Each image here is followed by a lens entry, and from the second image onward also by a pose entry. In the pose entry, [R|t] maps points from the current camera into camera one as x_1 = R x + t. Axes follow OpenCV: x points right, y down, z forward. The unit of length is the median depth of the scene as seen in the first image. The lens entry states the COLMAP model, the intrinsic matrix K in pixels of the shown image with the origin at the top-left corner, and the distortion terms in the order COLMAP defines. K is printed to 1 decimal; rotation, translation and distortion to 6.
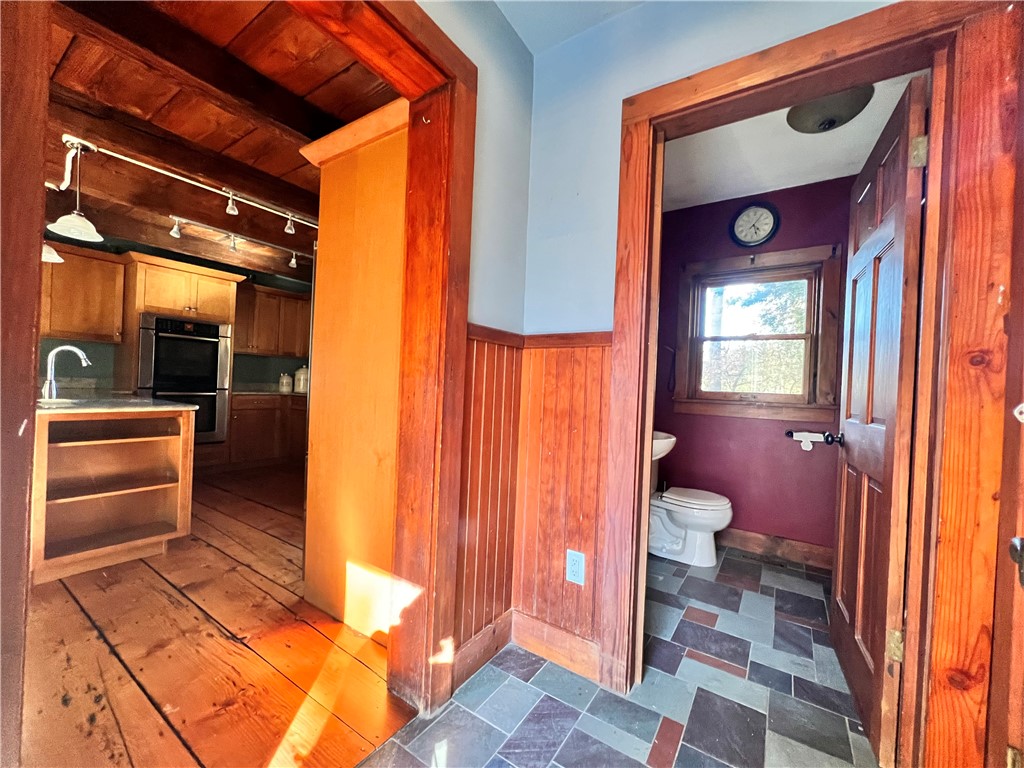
lens RADIAL K [[408.9, 0, 513.6], [0, 408.9, 388.3], [0, 0, 1]] dist [0.000276, -0.000064]
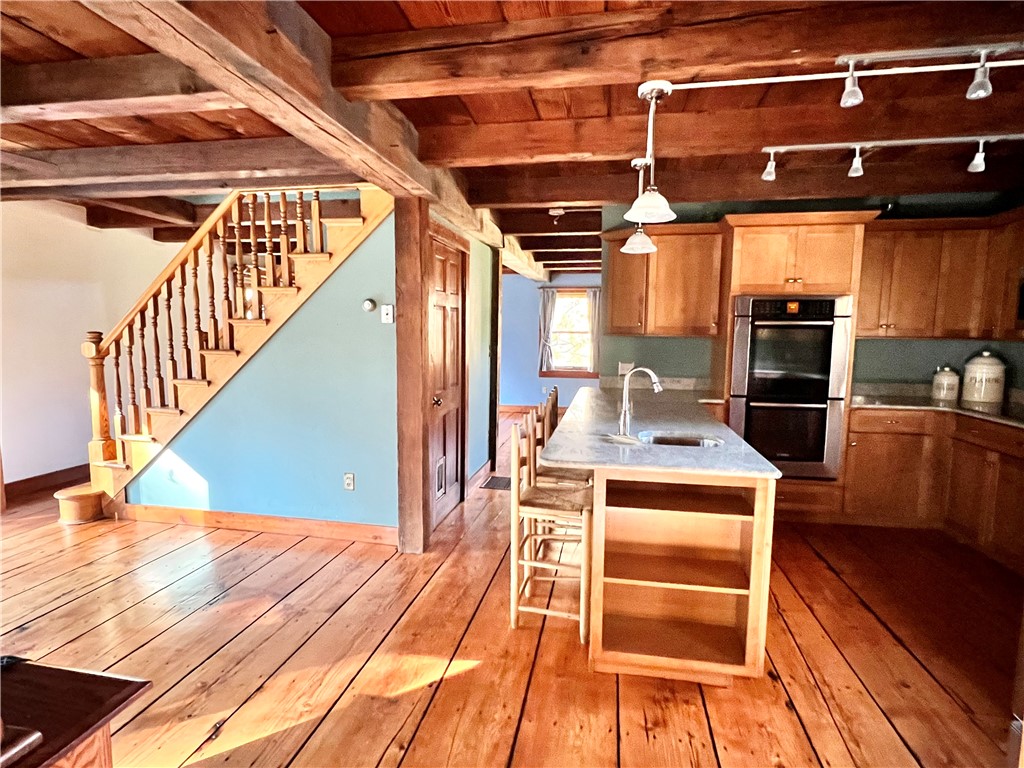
lens RADIAL K [[552.8, 0, 510.5], [0, 552.8, 387.8], [0, 0, 1]] dist [-0.003508, -0.001014]
pose [[0.390720, 0.059456, -0.918587, -0.138560], [-0.002043, 0.997965, 0.063725, -0.080121], [0.920507, -0.023022, 0.390047, 0.226558]]
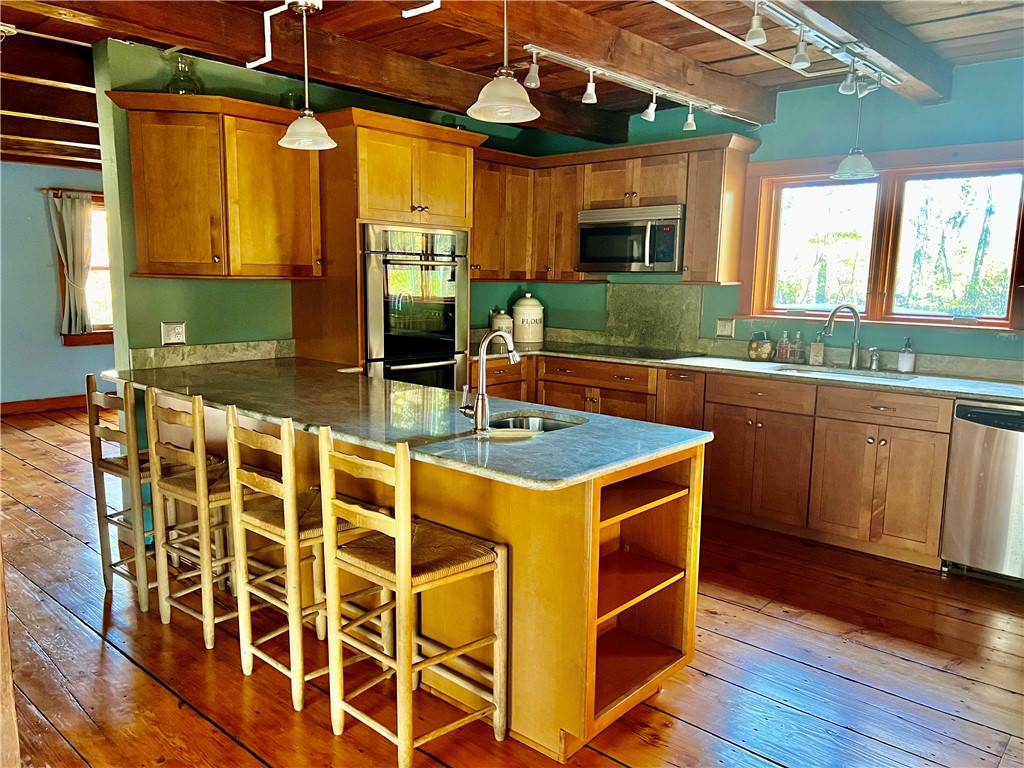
lens RADIAL K [[769.1, 0, 511.3], [0, 769.1, 393.2], [0, 0, 1]] dist [0.012570, 0.000078]
pose [[0.989664, -0.001469, -0.143395, -0.574732], [0.021841, 0.989826, 0.140596, -0.100744], [0.141730, -0.142275, 0.979628, -0.009227]]
